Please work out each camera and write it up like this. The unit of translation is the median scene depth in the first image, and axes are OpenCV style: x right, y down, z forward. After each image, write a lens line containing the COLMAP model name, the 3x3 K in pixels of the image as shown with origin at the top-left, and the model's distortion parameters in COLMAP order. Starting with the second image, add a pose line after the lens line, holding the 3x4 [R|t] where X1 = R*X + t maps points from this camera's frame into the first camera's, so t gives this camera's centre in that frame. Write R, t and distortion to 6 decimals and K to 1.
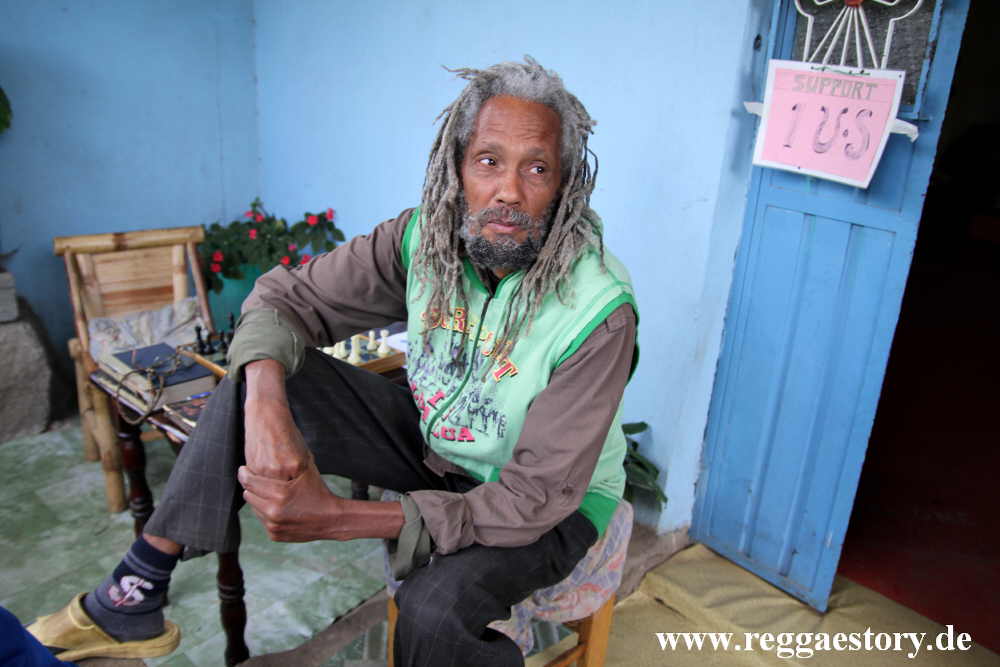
lens RADIAL K [[819.0, 0, 500.0], [0, 819.0, 333.5], [0, 0, 1]] dist [-0.138245, 0.119194]
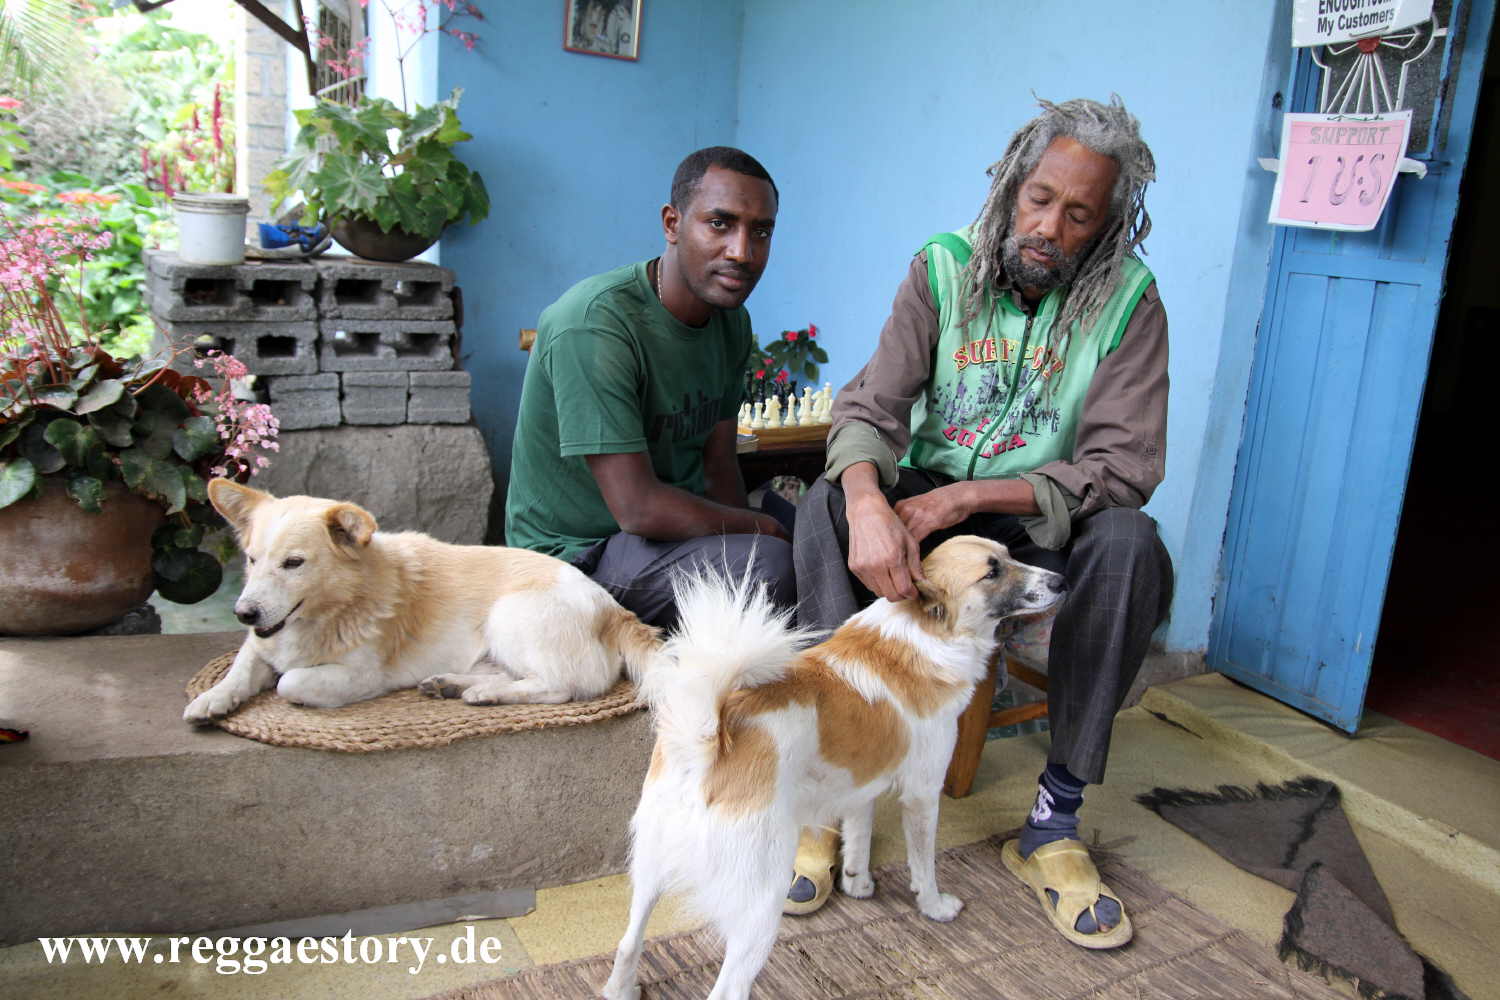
lens RADIAL K [[1228.6, 0, 750.0], [0, 1228.6, 500.0], [0, 0, 1]] dist [-0.138245, 0.119194]
pose [[0.973257, 0.049136, -0.224403, 0.043741], [-0.074310, 0.991676, -0.105151, 0.264184], [0.217369, 0.119014, 0.968807, -0.397417]]
